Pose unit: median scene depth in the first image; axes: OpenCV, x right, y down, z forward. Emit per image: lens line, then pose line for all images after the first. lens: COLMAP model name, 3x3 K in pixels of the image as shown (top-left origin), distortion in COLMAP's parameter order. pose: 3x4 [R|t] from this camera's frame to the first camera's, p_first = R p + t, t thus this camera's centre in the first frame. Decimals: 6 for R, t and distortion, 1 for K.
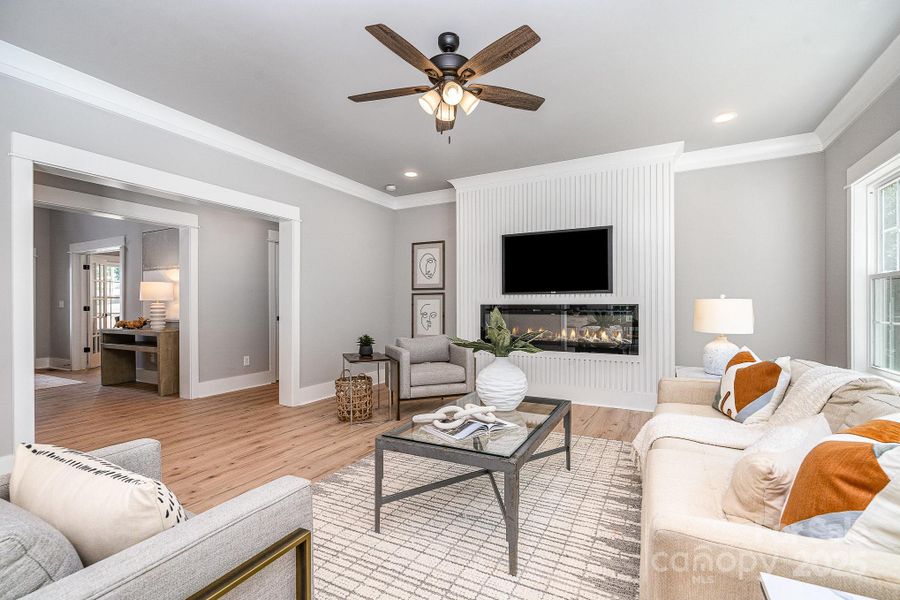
lens RADIAL K [[410.8, 0, 450.9], [0, 410.8, 304.5], [0, 0, 1]] dist [-0.002547, -0.000238]
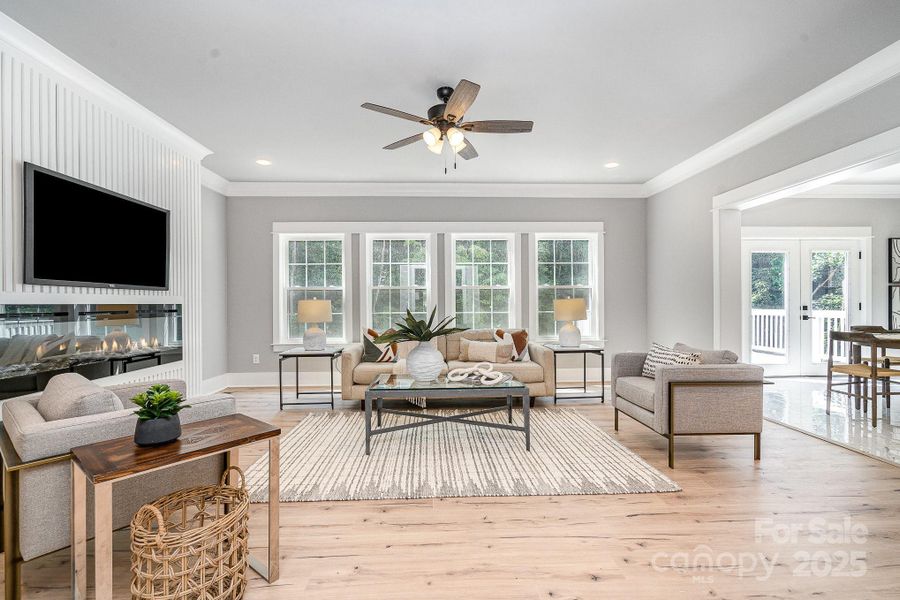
lens RADIAL K [[402.0, 0, 448.1], [0, 402.0, 304.2], [0, 0, 1]] dist [0.000747, 0.000192]
pose [[-0.495669, 0.001100, 0.868511, -0.610779], [0.007421, 0.999968, 0.002969, 0.001731], [-0.868480, 0.007917, -0.495661, 0.909314]]
